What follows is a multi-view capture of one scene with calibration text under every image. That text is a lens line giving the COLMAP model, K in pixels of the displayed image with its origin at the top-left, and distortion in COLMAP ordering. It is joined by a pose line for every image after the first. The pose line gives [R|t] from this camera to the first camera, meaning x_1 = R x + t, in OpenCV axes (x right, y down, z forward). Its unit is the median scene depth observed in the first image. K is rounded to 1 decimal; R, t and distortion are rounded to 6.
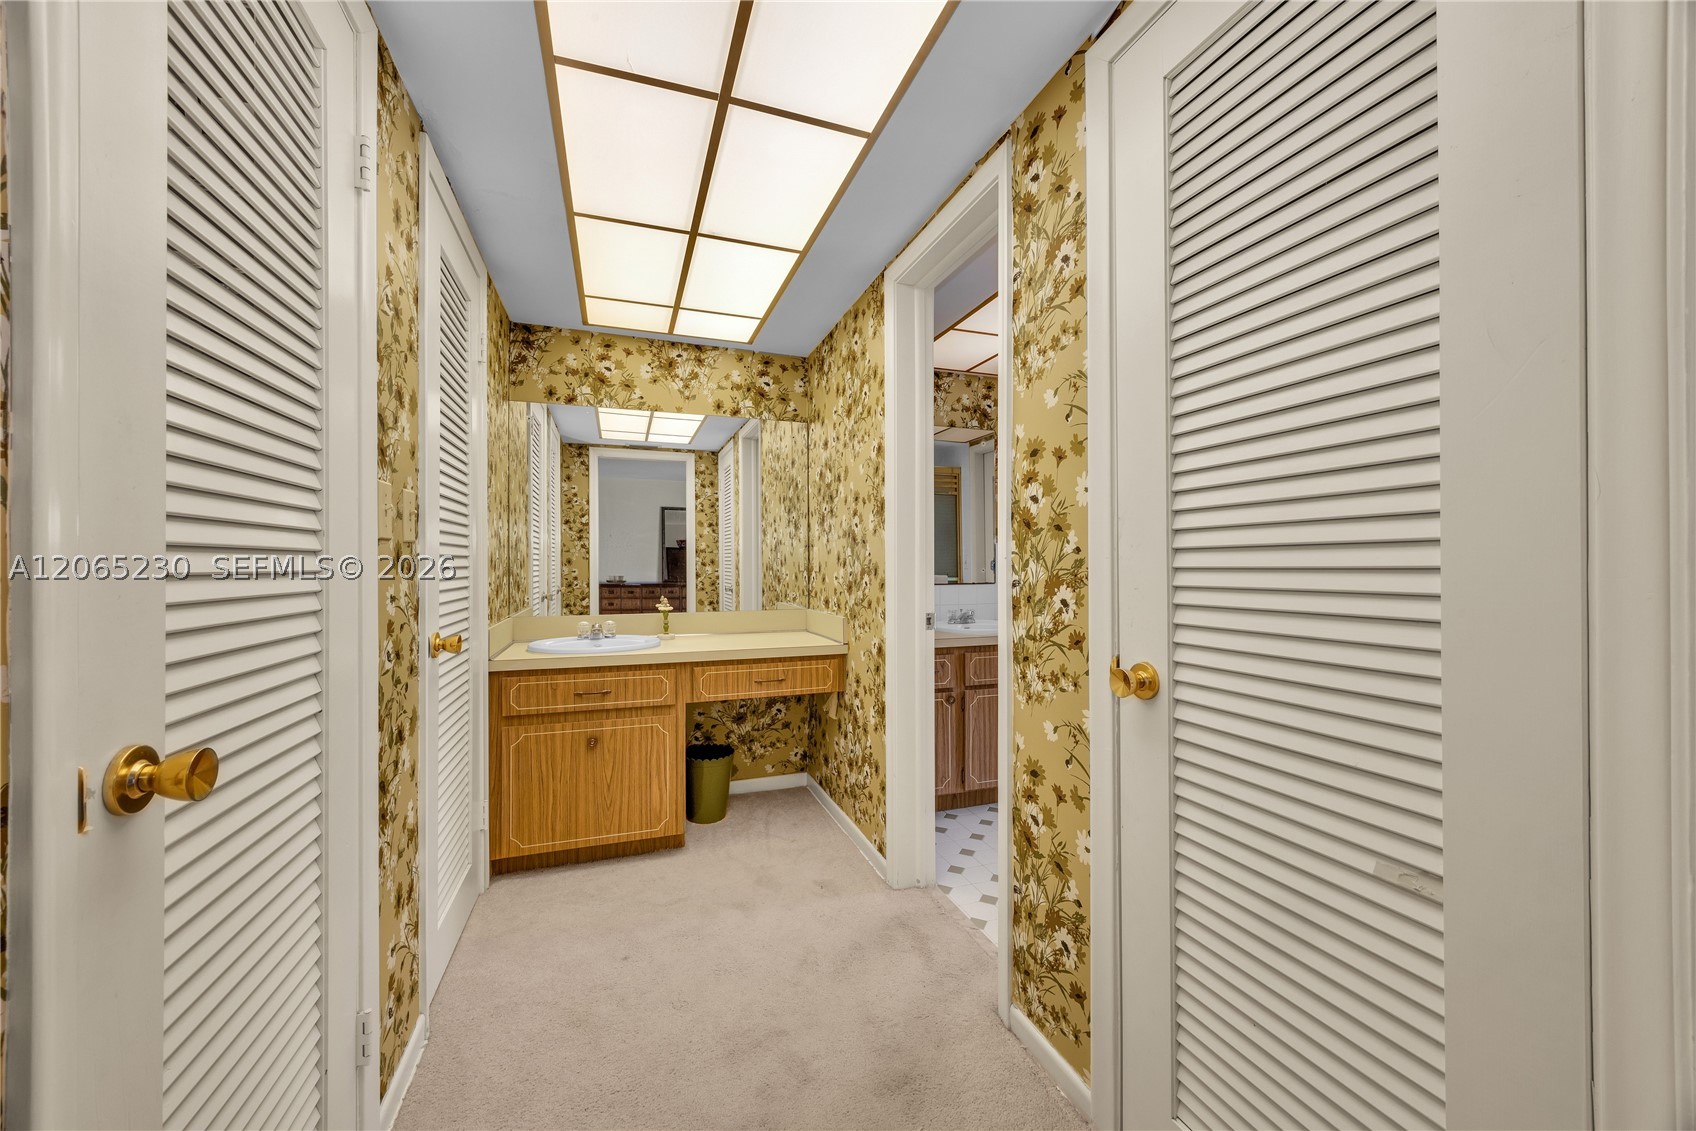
lens RADIAL K [[645.1, 0, 845.8], [0, 645.1, 566.2], [0, 0, 1]] dist [0.001263, 0.000224]
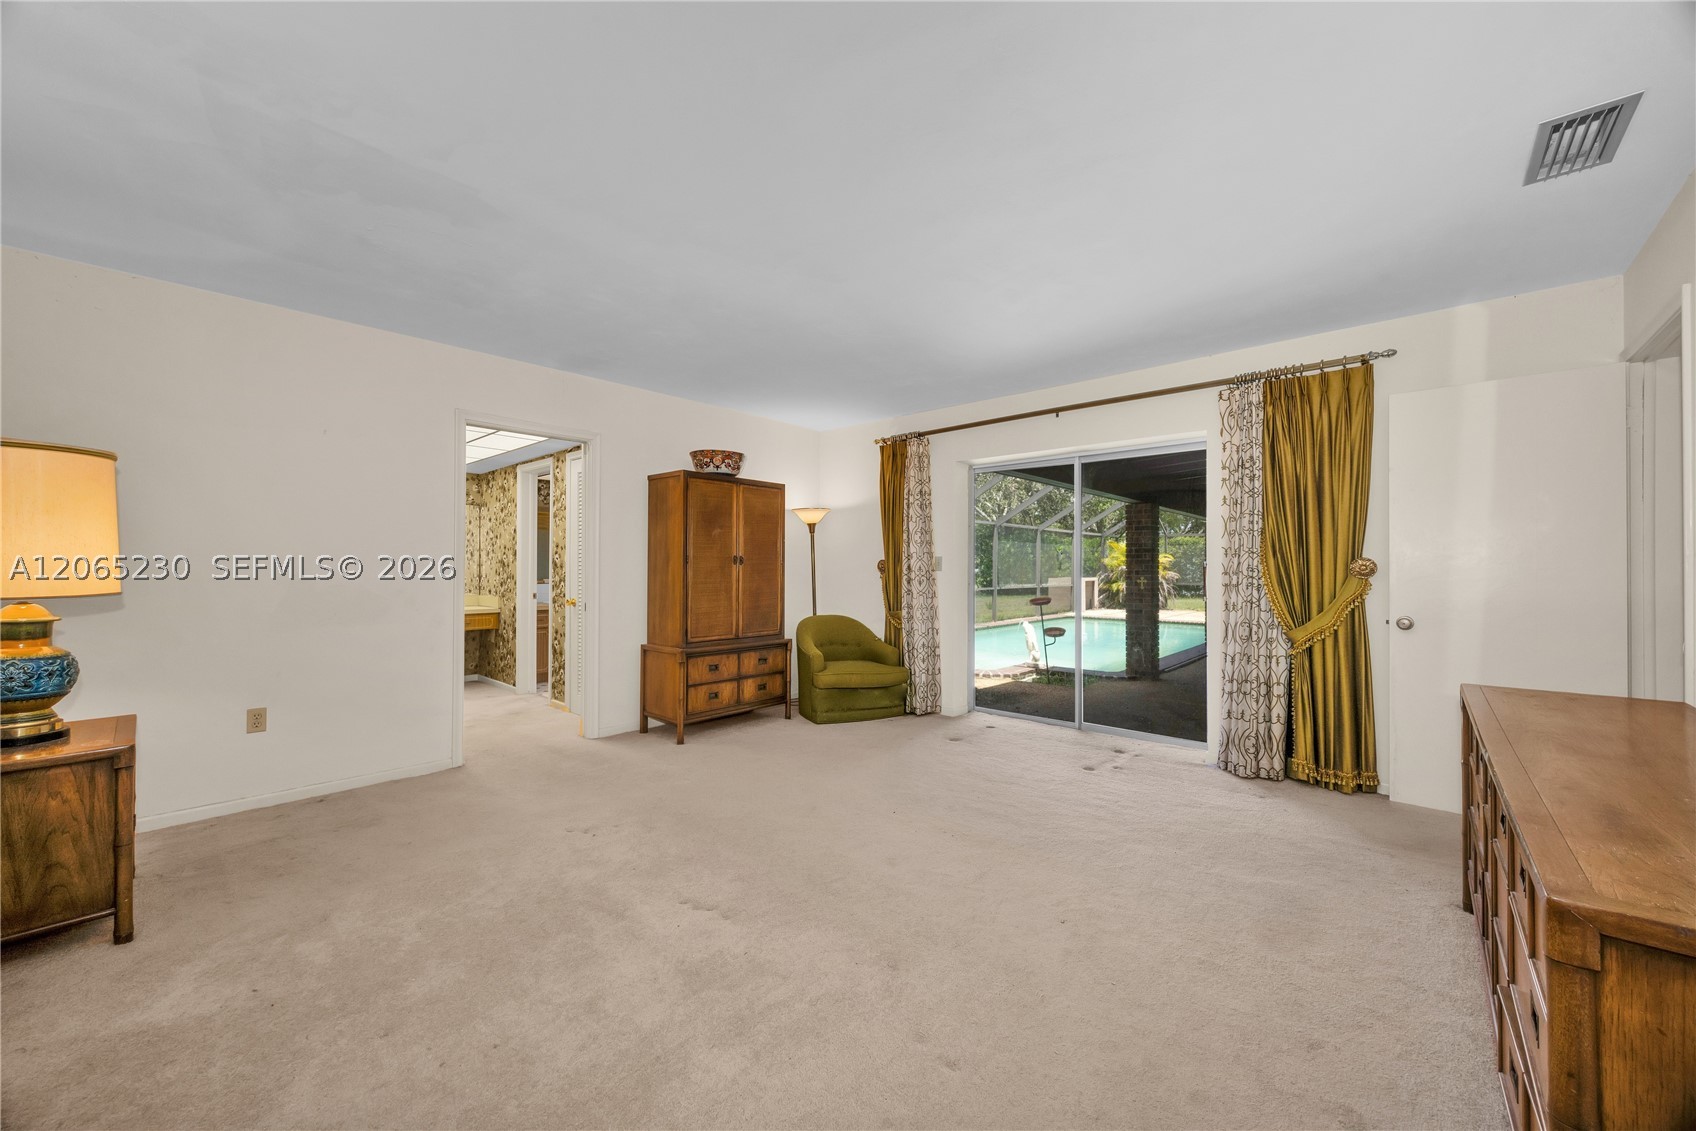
lens RADIAL K [[645.1, 0, 852.4], [0, 645.1, 566.2], [0, 0, 1]] dist [0.001263, 0.000224]
pose [[0.880128, 0.006584, 0.474691, 0.014581], [-0.004485, 0.999975, -0.005554, -0.027144], [-0.474715, 0.002760, 0.880135, -1.746777]]
